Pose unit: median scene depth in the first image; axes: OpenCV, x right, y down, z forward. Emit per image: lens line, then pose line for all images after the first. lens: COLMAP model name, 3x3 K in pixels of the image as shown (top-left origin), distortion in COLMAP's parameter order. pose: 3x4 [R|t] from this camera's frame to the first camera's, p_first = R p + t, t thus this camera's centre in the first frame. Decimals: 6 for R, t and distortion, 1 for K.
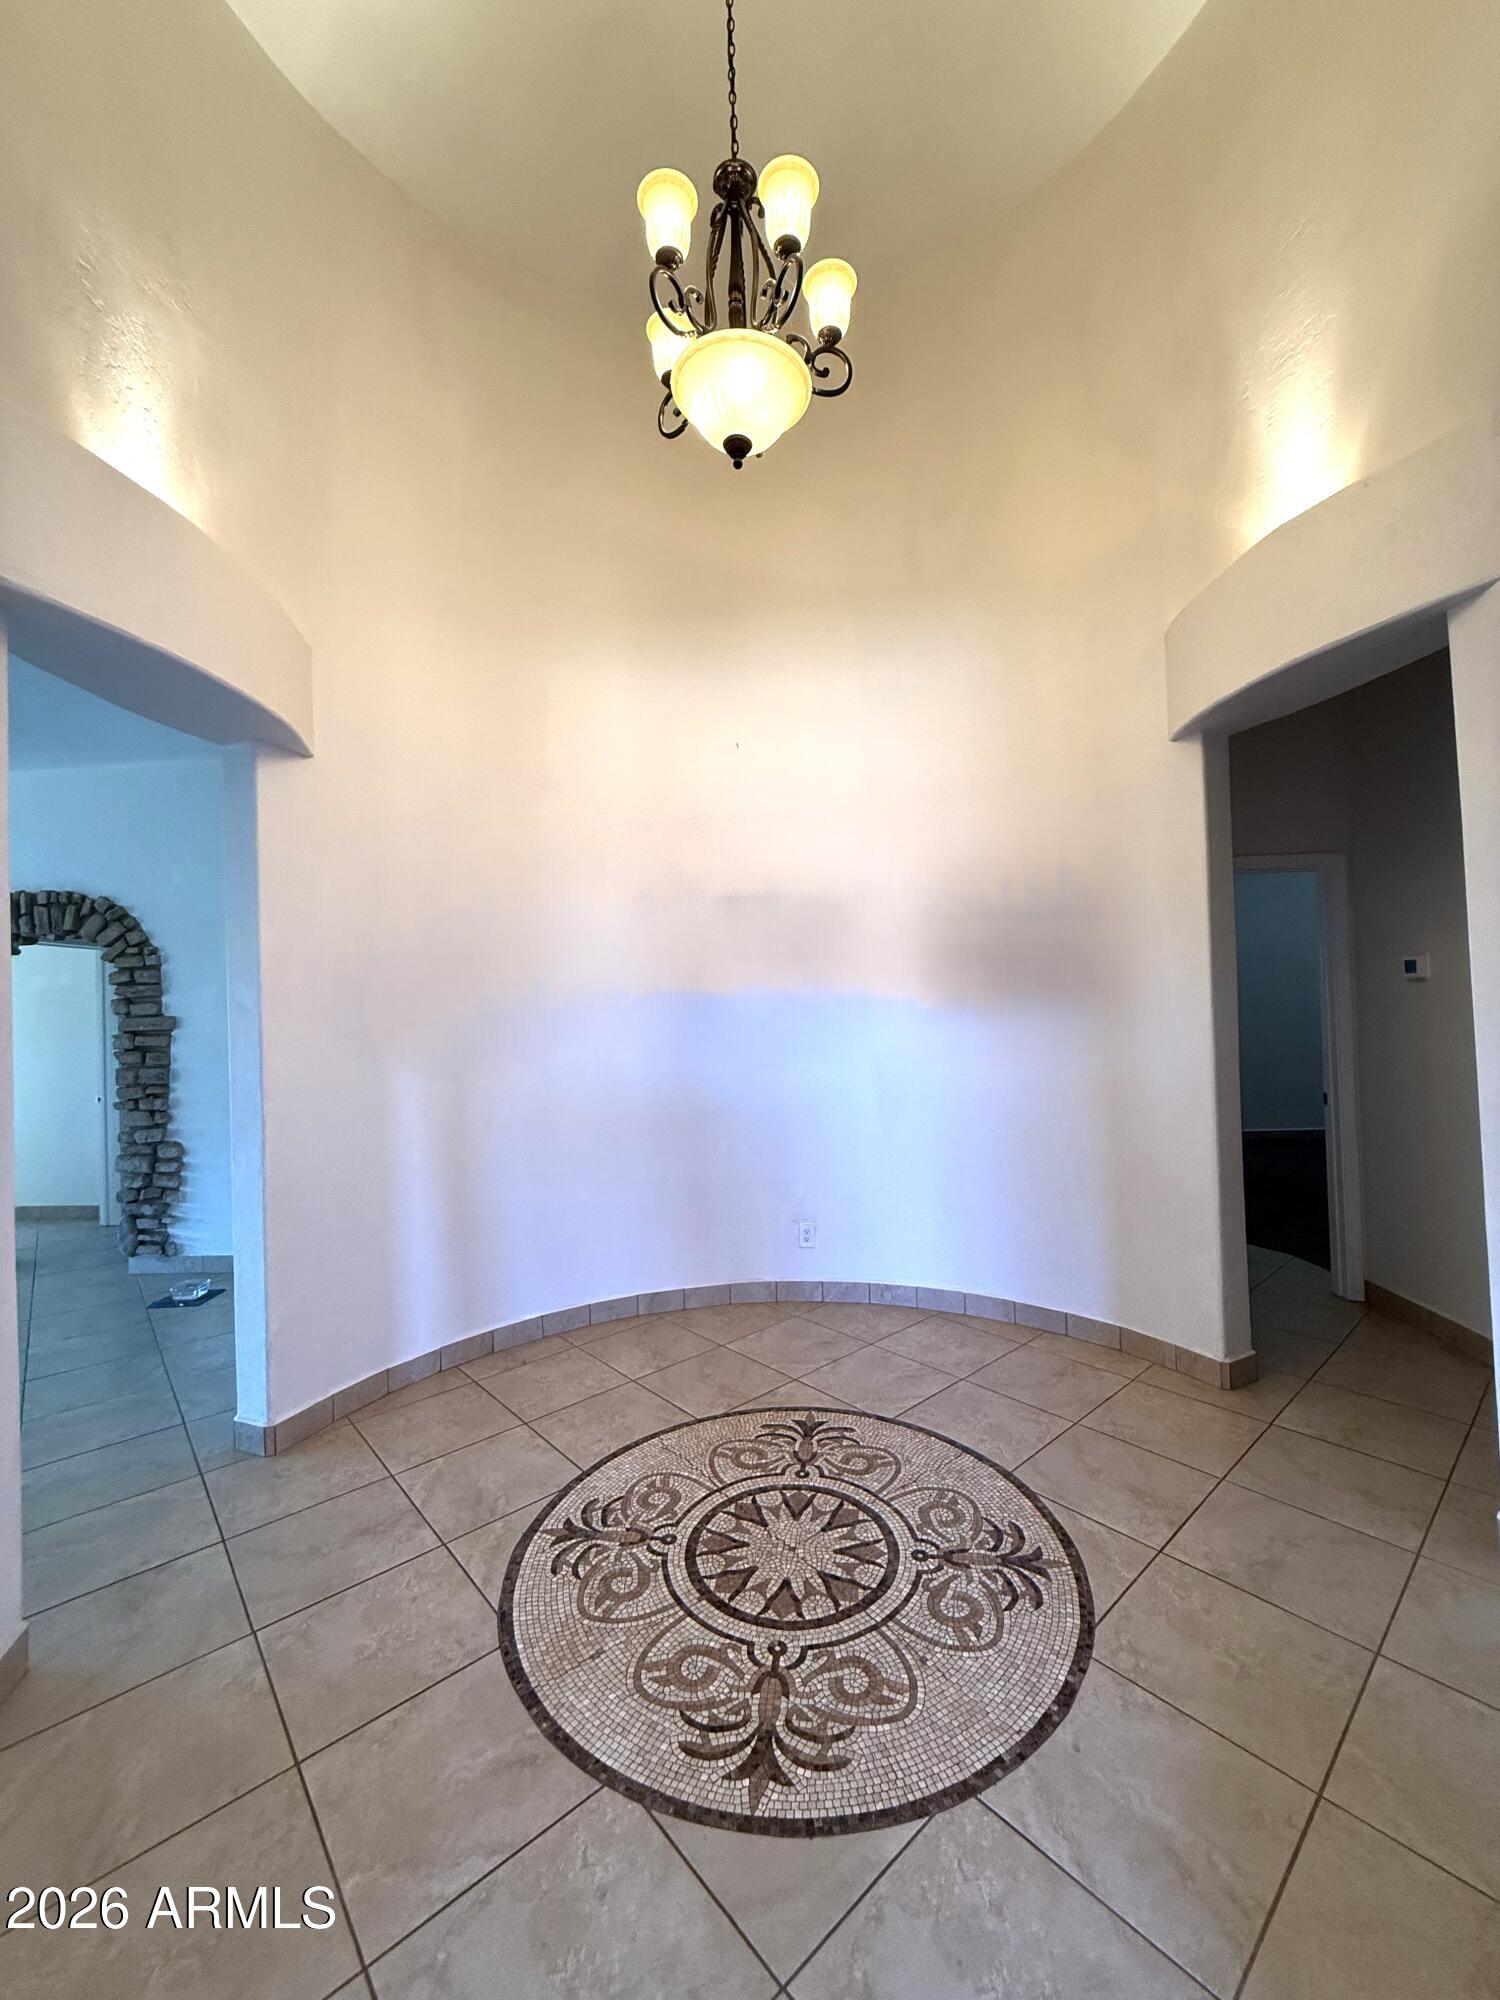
lens RADIAL K [[800.1, 0, 752.1], [0, 800.1, 995.8], [0, 0, 1]] dist [0.001401, 0.000025]
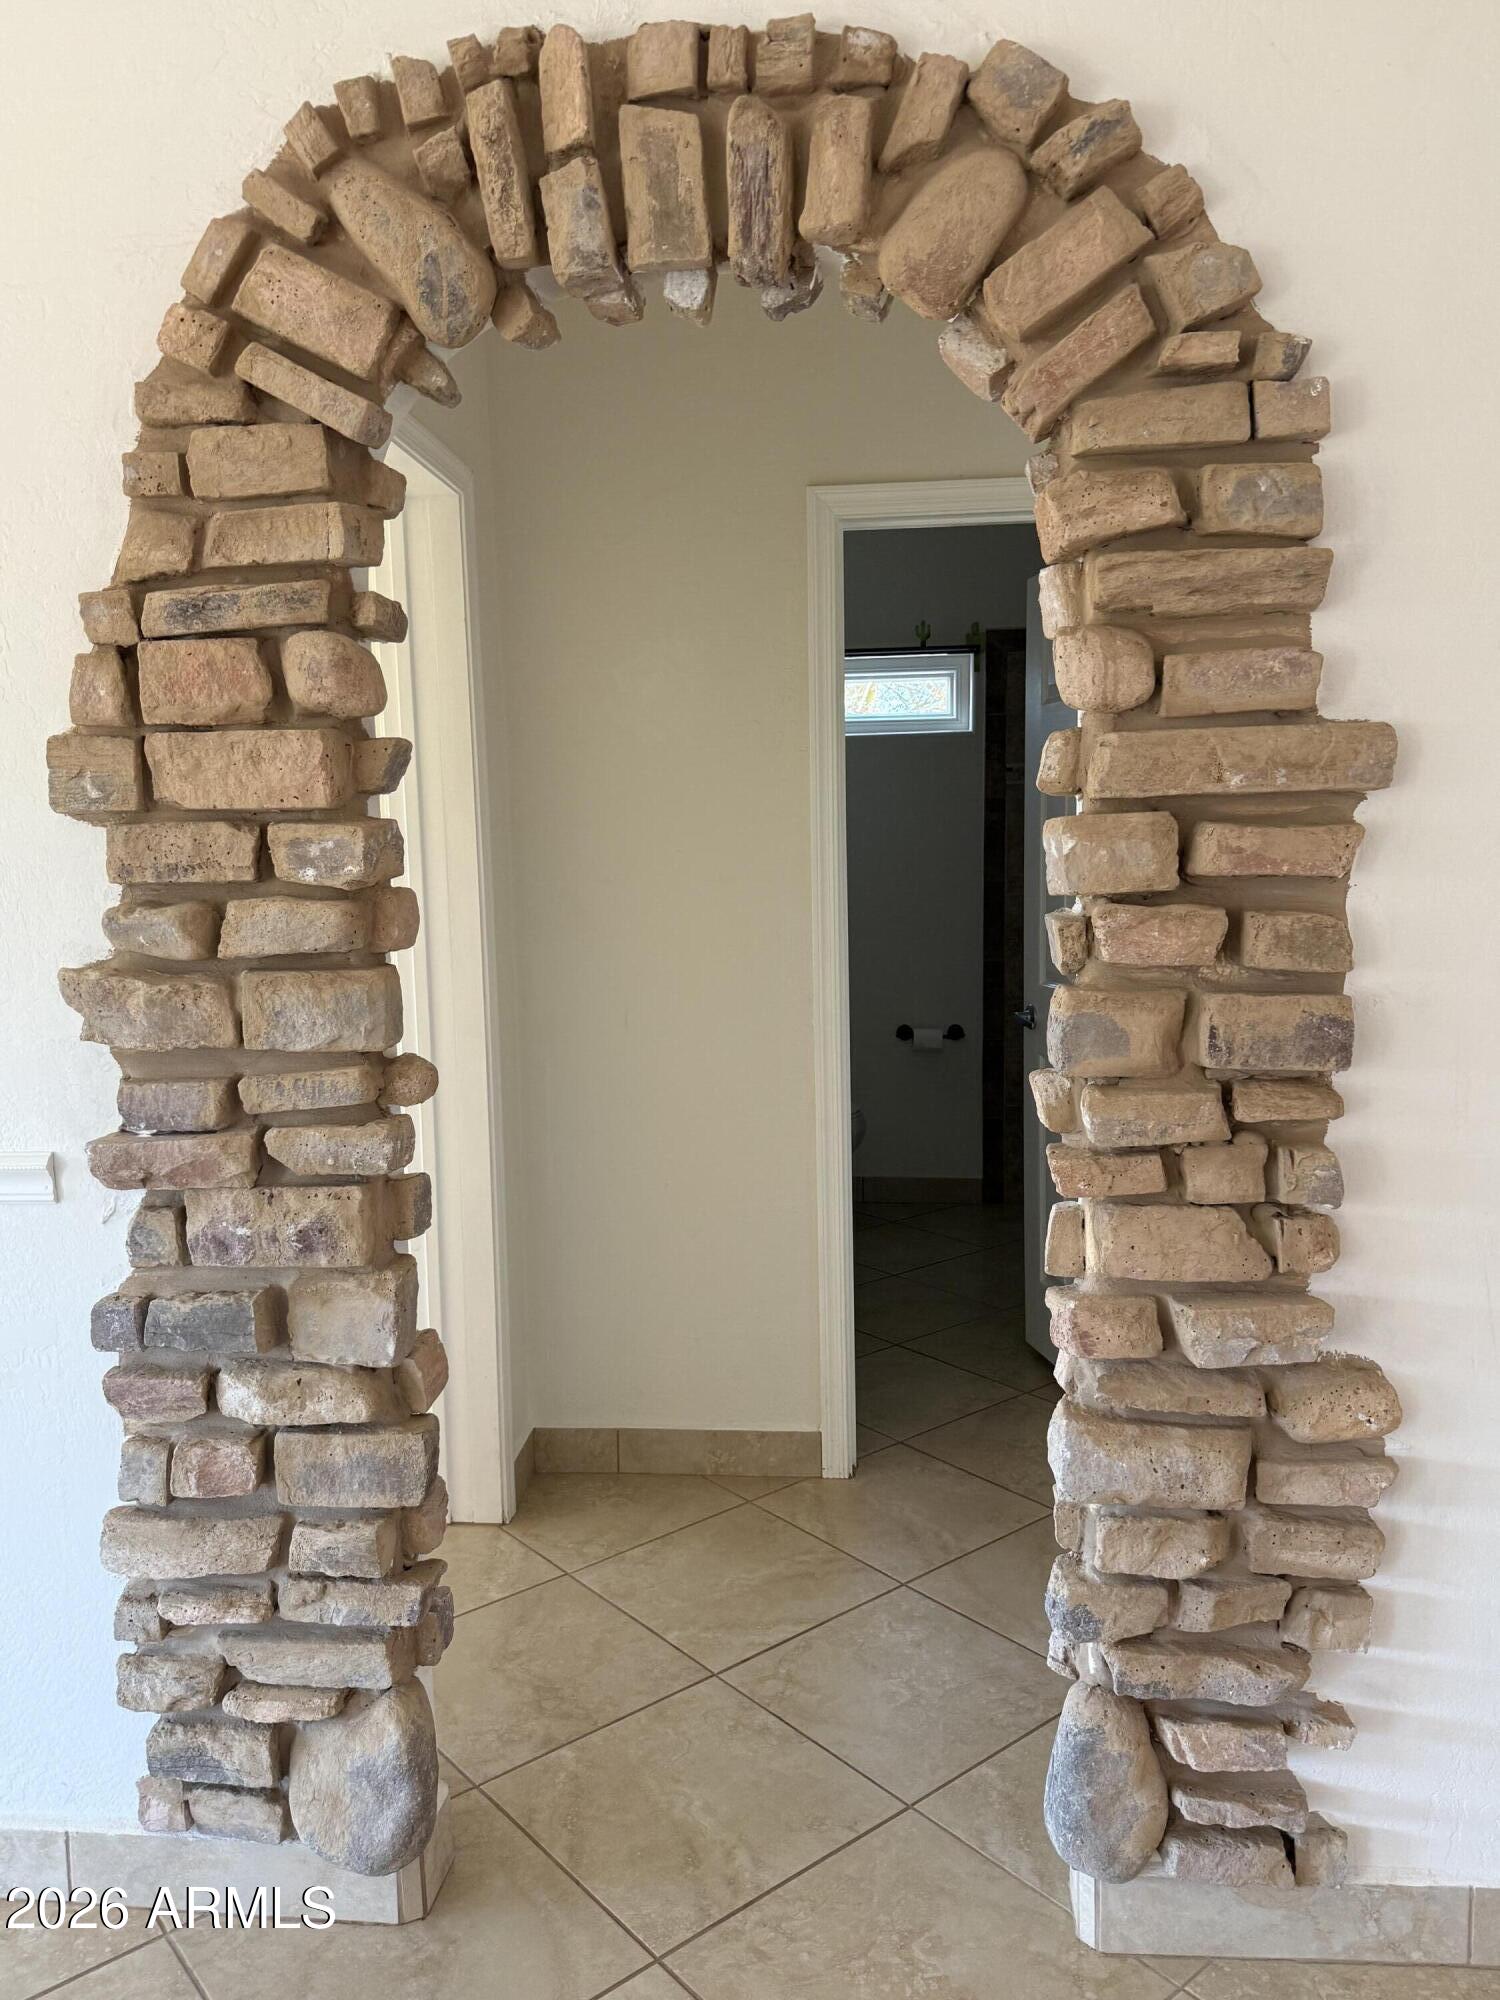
lens RADIAL K [[1464.3, 0, 750.2], [0, 1464.3, 1001.9], [0, 0, 1]] dist [-0.014619, -0.007167]
pose [[0.999373, 0.019906, -0.029280, -0.862002], [-0.015779, 0.990726, 0.134955, 0.047317], [0.031695, -0.134408, 0.990419, 0.647379]]
